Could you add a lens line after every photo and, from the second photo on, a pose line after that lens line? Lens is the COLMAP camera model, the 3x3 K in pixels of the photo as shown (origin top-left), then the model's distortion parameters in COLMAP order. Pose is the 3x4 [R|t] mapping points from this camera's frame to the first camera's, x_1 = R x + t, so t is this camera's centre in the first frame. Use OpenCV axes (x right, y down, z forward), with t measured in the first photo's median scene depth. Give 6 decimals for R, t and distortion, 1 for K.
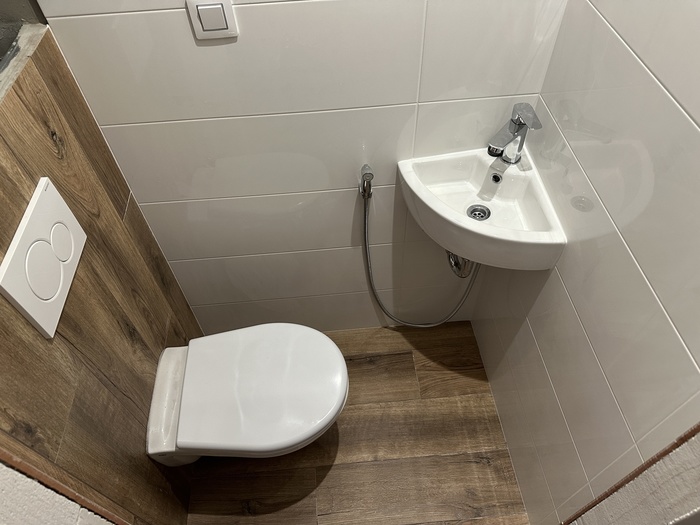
lens RADIAL K [[491.7, 0, 344.8], [0, 491.7, 264.8], [0, 0, 1]] dist [0.056934, -0.069937]
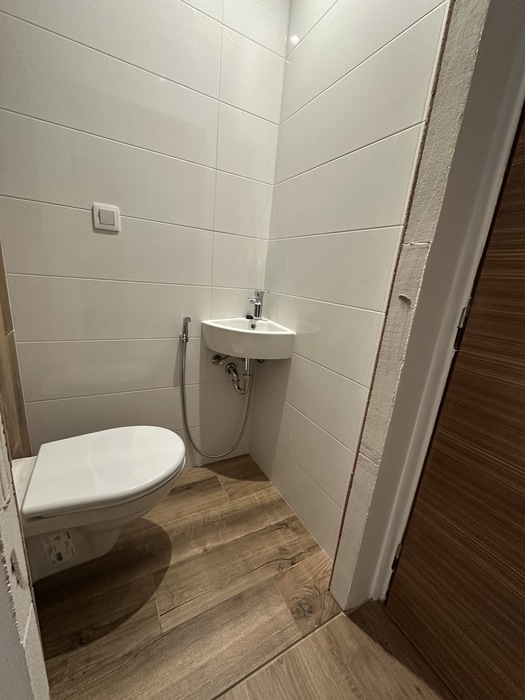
lens RADIAL K [[277.0, 0, 259.1], [0, 277.0, 352.2], [0, 0, 1]] dist [-0.002155, 0.000405]
pose [[0.907731, 0.006850, 0.419498, -0.103451], [0.237848, 0.815270, -0.527980, 0.382136], [-0.345621, 0.579040, 0.738416, 0.175551]]
